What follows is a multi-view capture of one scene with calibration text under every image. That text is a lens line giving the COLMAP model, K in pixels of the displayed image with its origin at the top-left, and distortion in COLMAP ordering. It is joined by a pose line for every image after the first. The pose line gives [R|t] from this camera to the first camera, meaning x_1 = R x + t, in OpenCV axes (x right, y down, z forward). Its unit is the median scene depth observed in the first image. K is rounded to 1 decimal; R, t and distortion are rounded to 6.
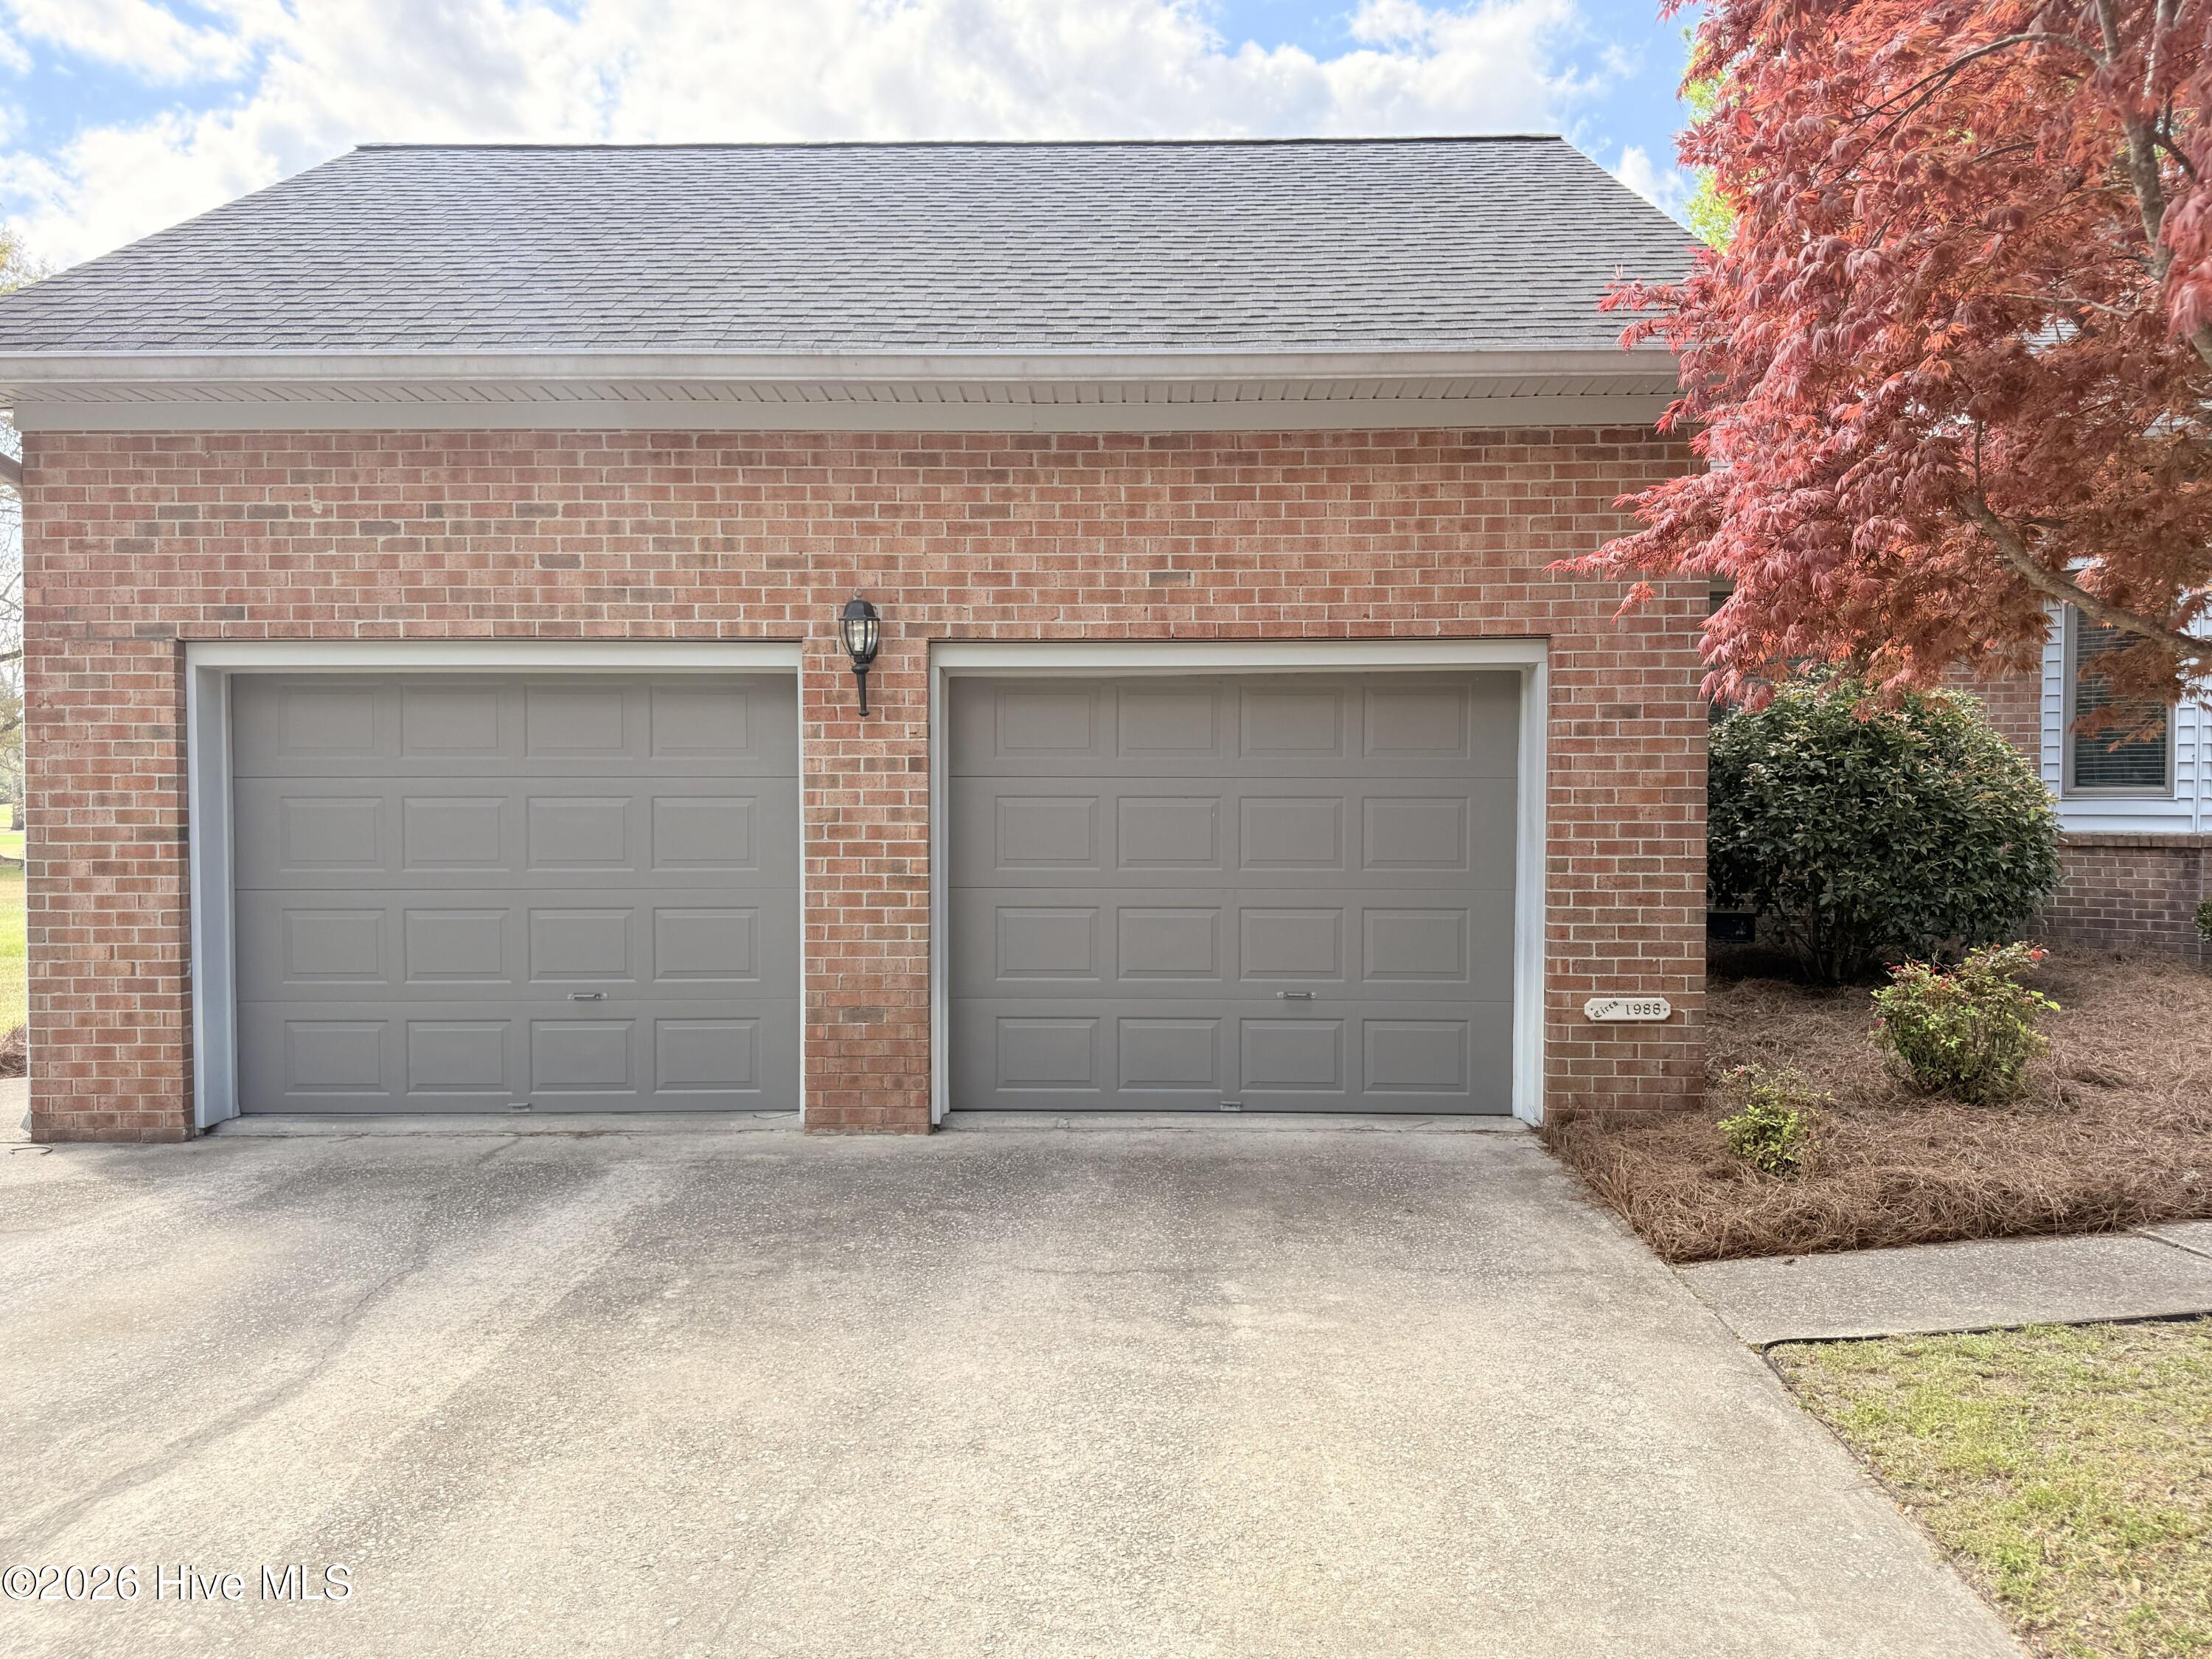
lens RADIAL K [[1491.5, 0, 1104.0], [0, 1491.5, 849.2], [0, 0, 1]] dist [0.075857, -0.087819]
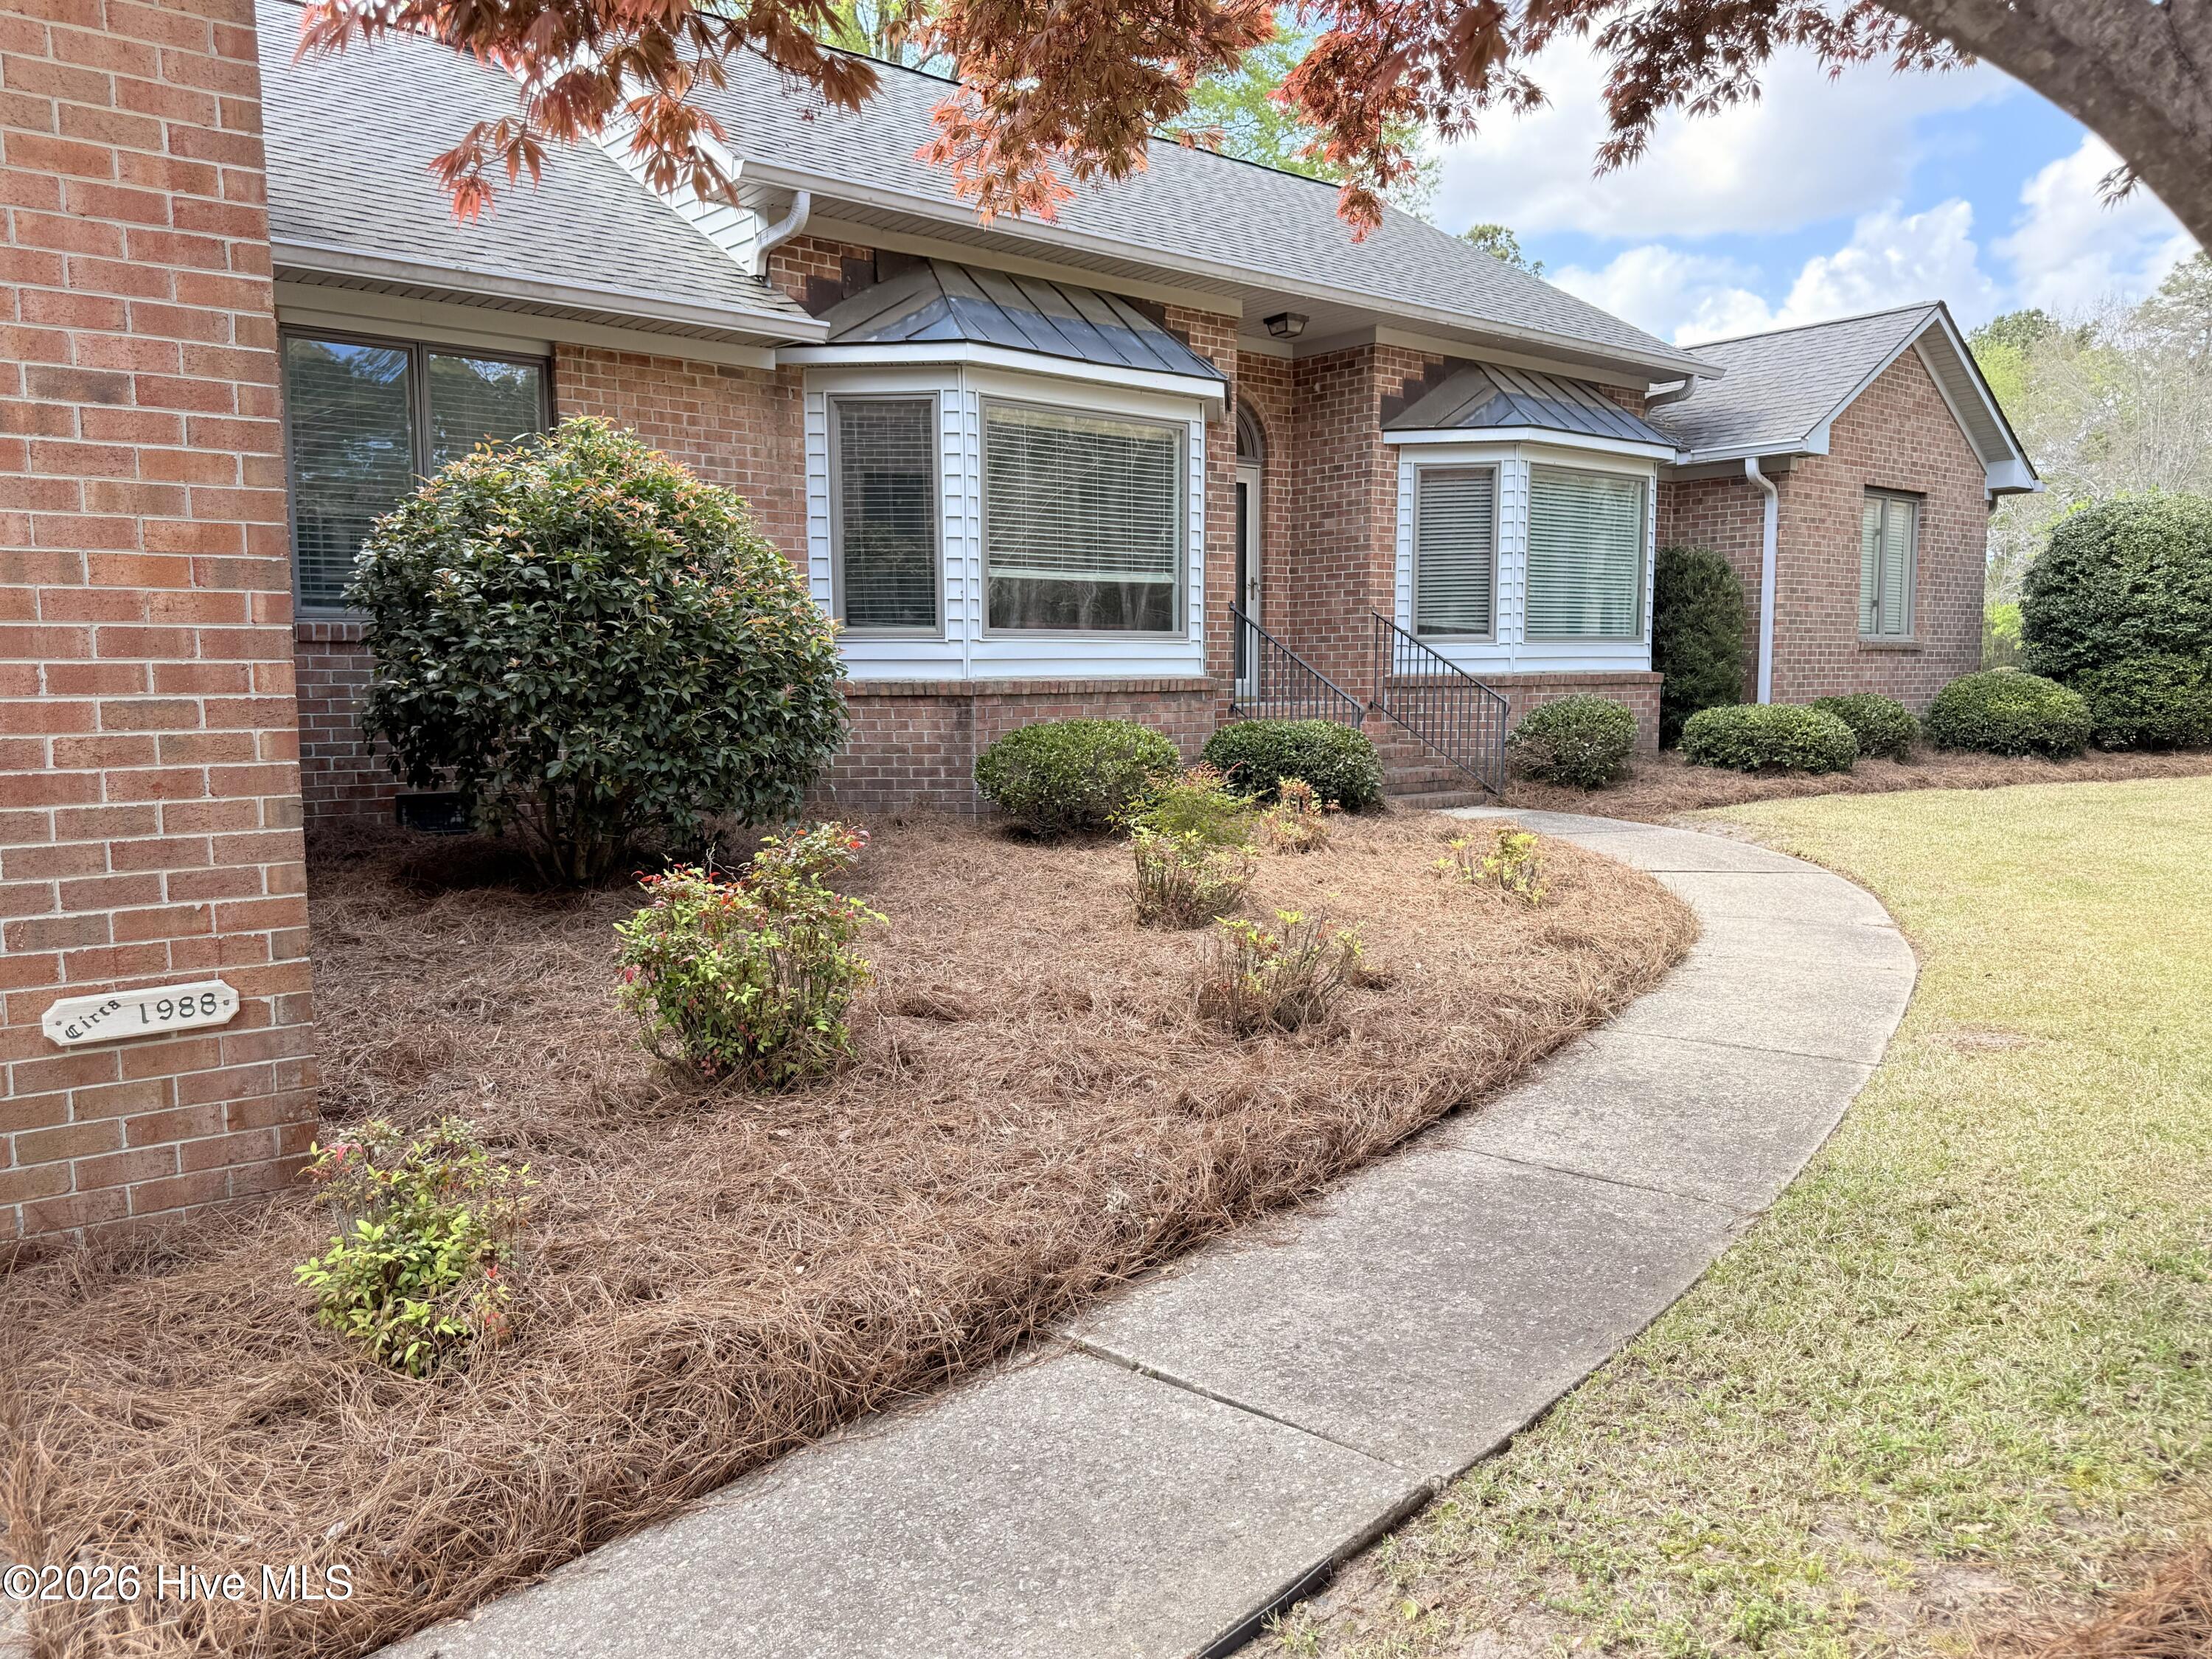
lens RADIAL K [[1786.7, 0, 1234.2], [0, 1786.7, 830.8], [0, 0, 1]] dist [0.201017, -0.276145]
pose [[0.703699, -0.066085, 0.707418, 0.110967], [0.020417, 0.997135, 0.072840, 0.007167], [-0.710204, -0.036814, 0.703032, 0.207558]]
